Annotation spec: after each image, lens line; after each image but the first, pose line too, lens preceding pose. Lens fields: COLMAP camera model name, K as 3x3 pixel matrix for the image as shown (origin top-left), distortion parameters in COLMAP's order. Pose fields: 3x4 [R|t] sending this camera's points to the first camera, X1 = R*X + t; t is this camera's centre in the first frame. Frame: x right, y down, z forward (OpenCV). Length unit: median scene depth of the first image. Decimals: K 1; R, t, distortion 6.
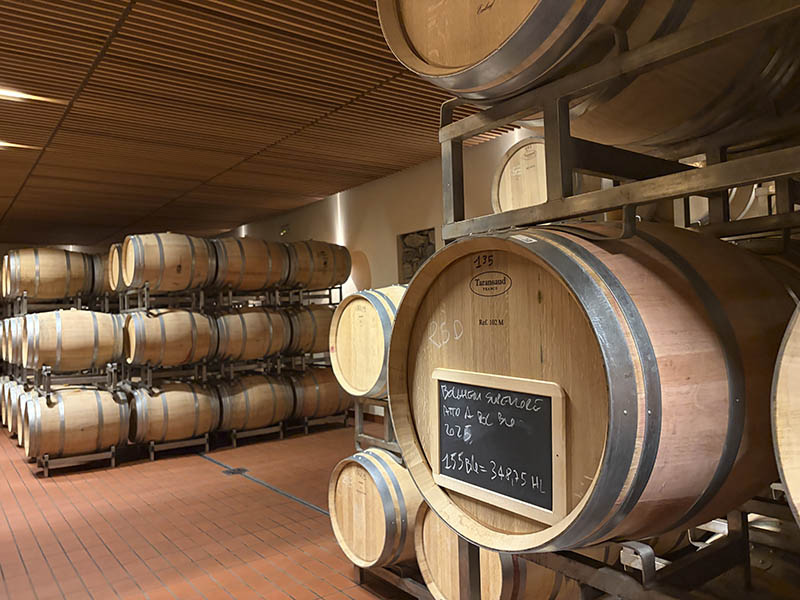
lens RADIAL K [[611.9, 0, 399.7], [0, 611.9, 300.0], [0, 0, 1]] dist [-0.002751, -0.022693]
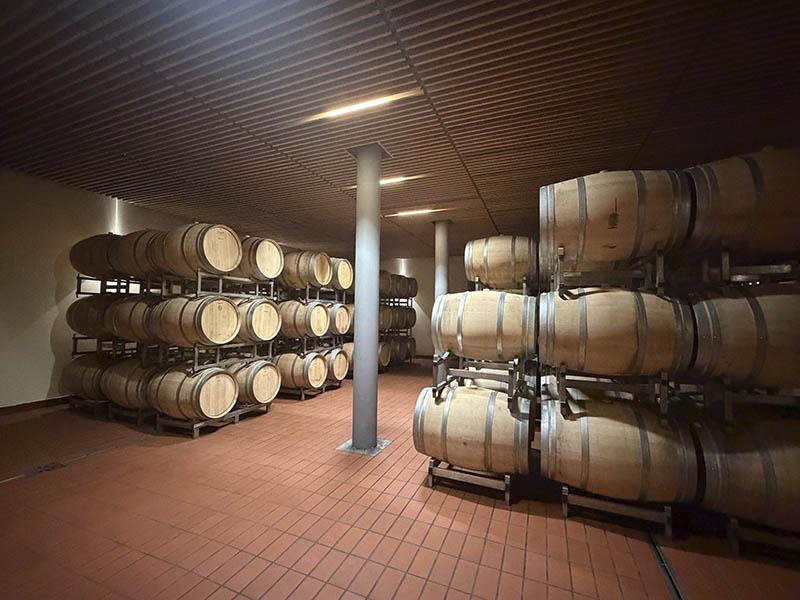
lens RADIAL K [[347.1, 0, 400.9], [0, 347.1, 298.4], [0, 0, 1]] dist [-0.000397, 0.000369]
pose [[0.496579, 0.002657, -0.867987, -0.162548], [-0.007836, 0.999968, -0.001422, 0.028619], [0.867956, 0.007508, 0.496584, 0.636474]]
